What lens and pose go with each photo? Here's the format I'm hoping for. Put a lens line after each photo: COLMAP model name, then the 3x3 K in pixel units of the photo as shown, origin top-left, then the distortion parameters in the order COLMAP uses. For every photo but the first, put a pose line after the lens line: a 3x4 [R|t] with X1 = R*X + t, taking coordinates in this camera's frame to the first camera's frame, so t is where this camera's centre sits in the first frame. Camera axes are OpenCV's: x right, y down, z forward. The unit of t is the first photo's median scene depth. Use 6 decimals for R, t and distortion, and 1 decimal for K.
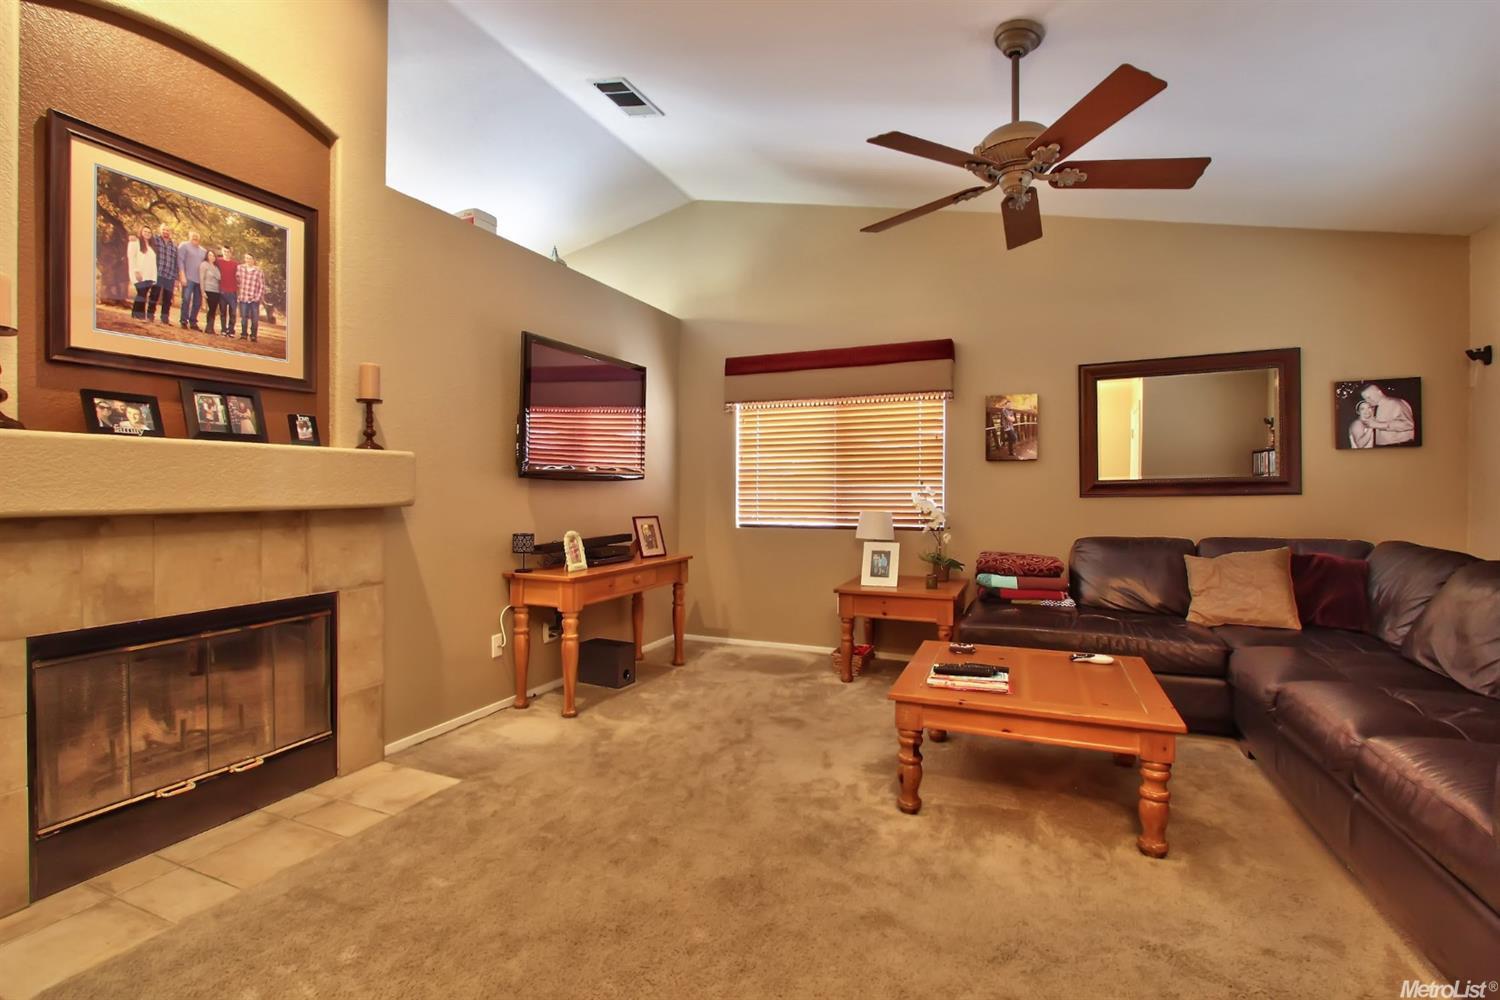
lens RADIAL K [[725.9, 0, 746.2], [0, 725.9, 498.9], [0, 0, 1]] dist [-0.016214, 0.000983]
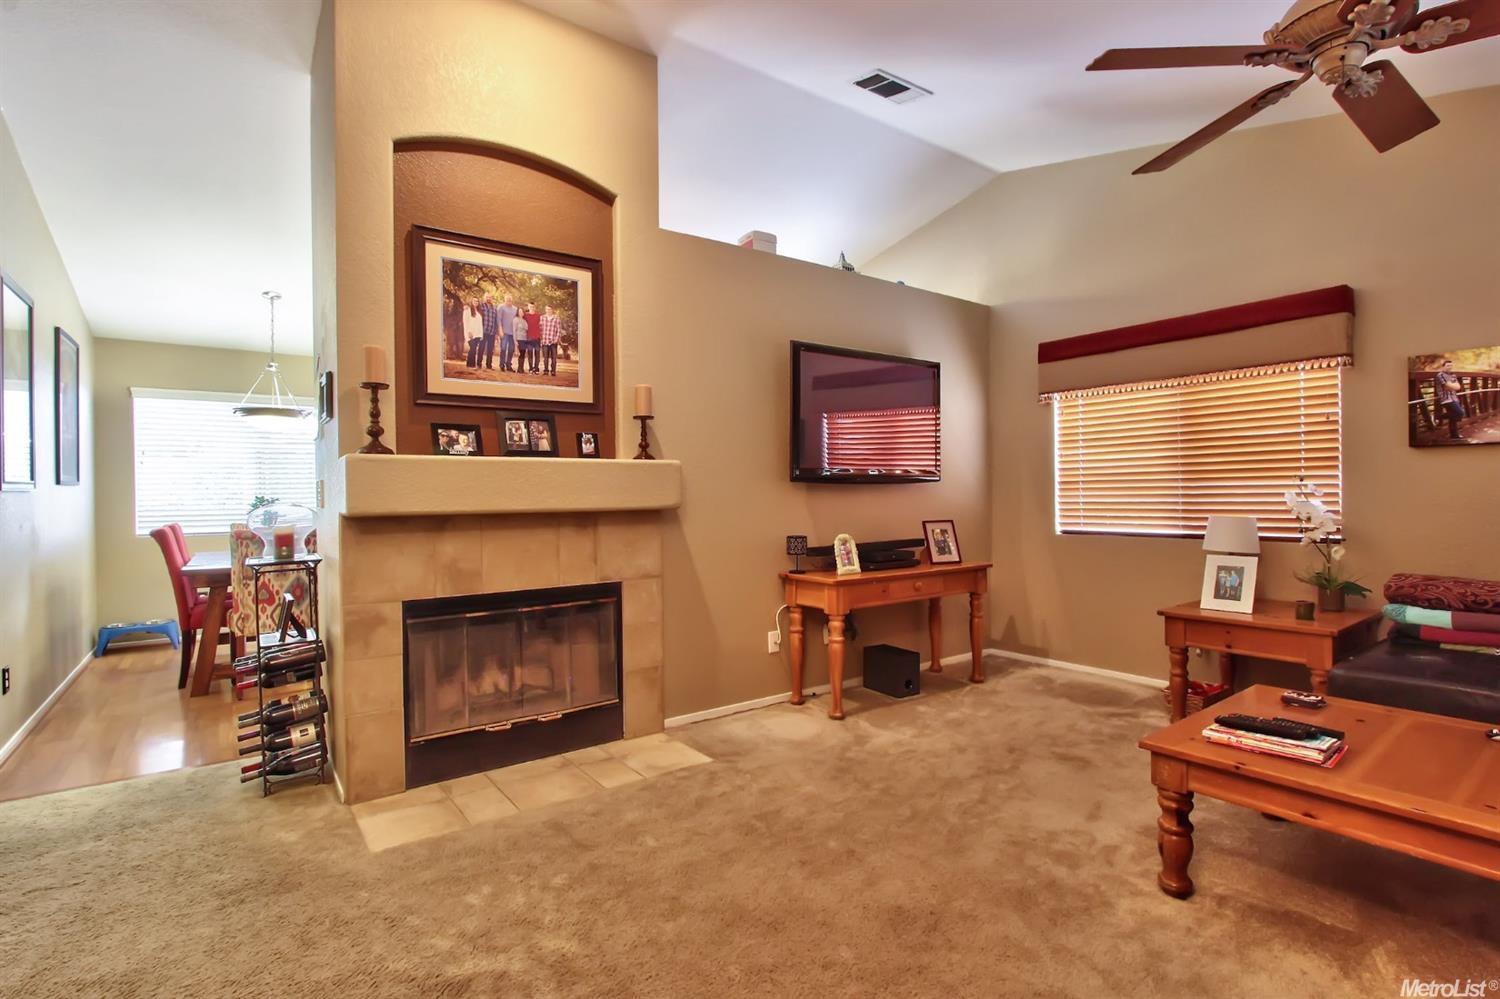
lens RADIAL K [[744.5, 0, 735.0], [0, 744.5, 503.7], [0, 0, 1]] dist [-0.020569, 0.001262]
pose [[0.857581, -0.002814, -0.514342, 0.193042], [0.003165, 0.999995, -0.000193, 0.002350], [0.514340, -0.001462, 0.857585, 0.049960]]
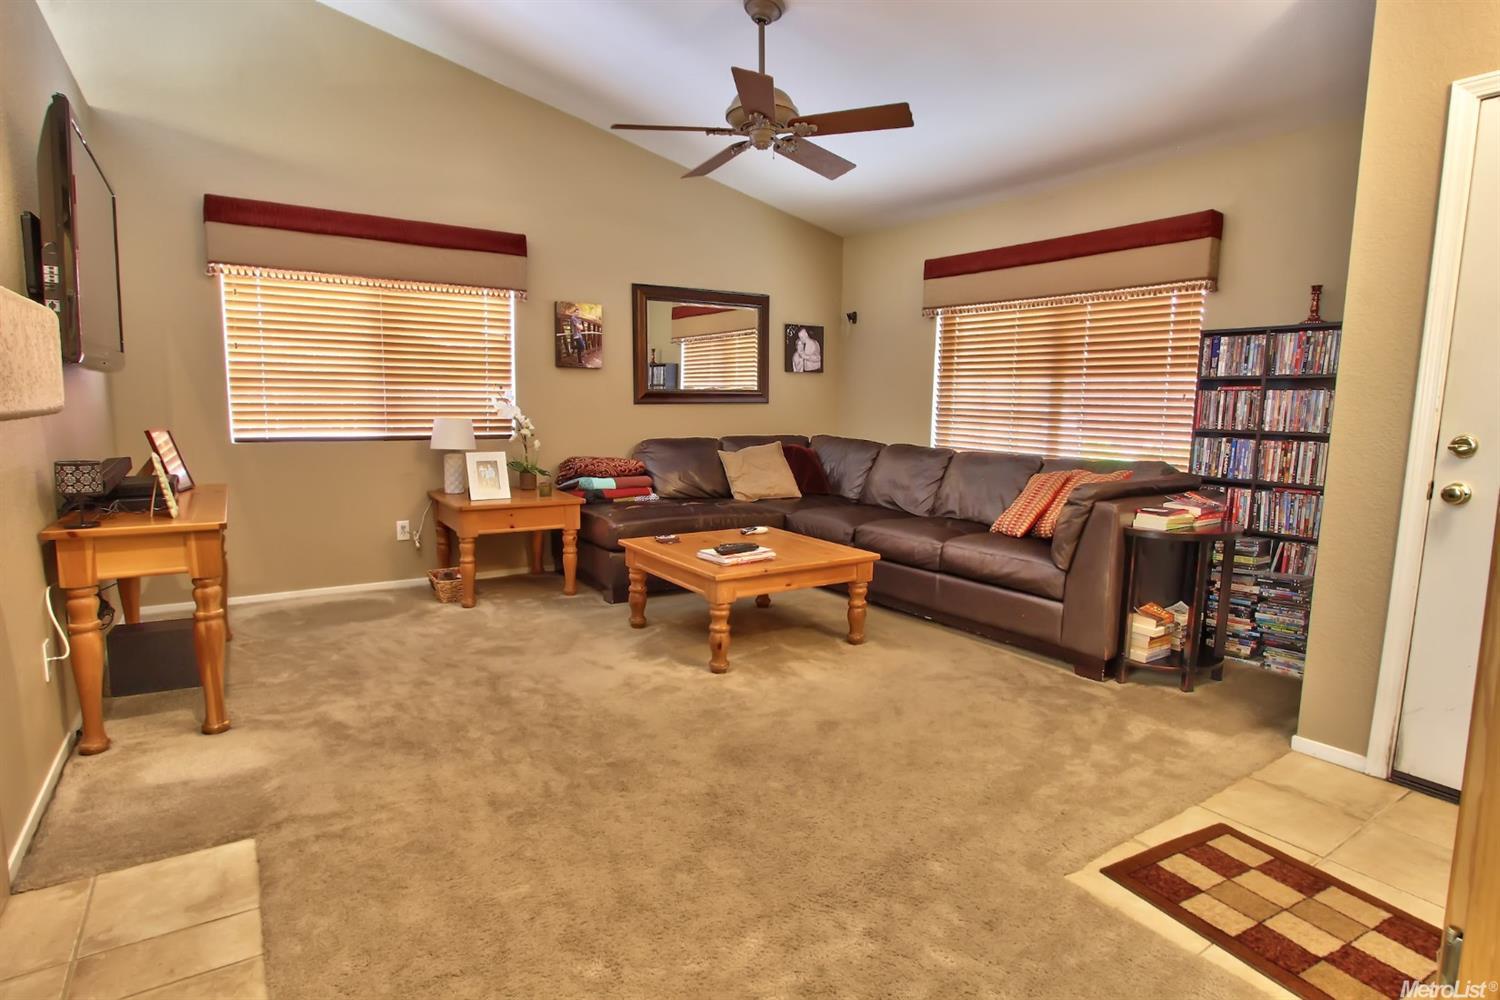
lens RADIAL K [[771.3, 0, 805.5], [0, 771.3, 506.0], [0, 0, 1]] dist [-0.004001, -0.000392]
pose [[0.507145, -0.105051, 0.855434, -0.638819], [-0.007518, 0.991967, 0.126275, 0.001857], [-0.861828, -0.070471, 0.502281, 0.223275]]
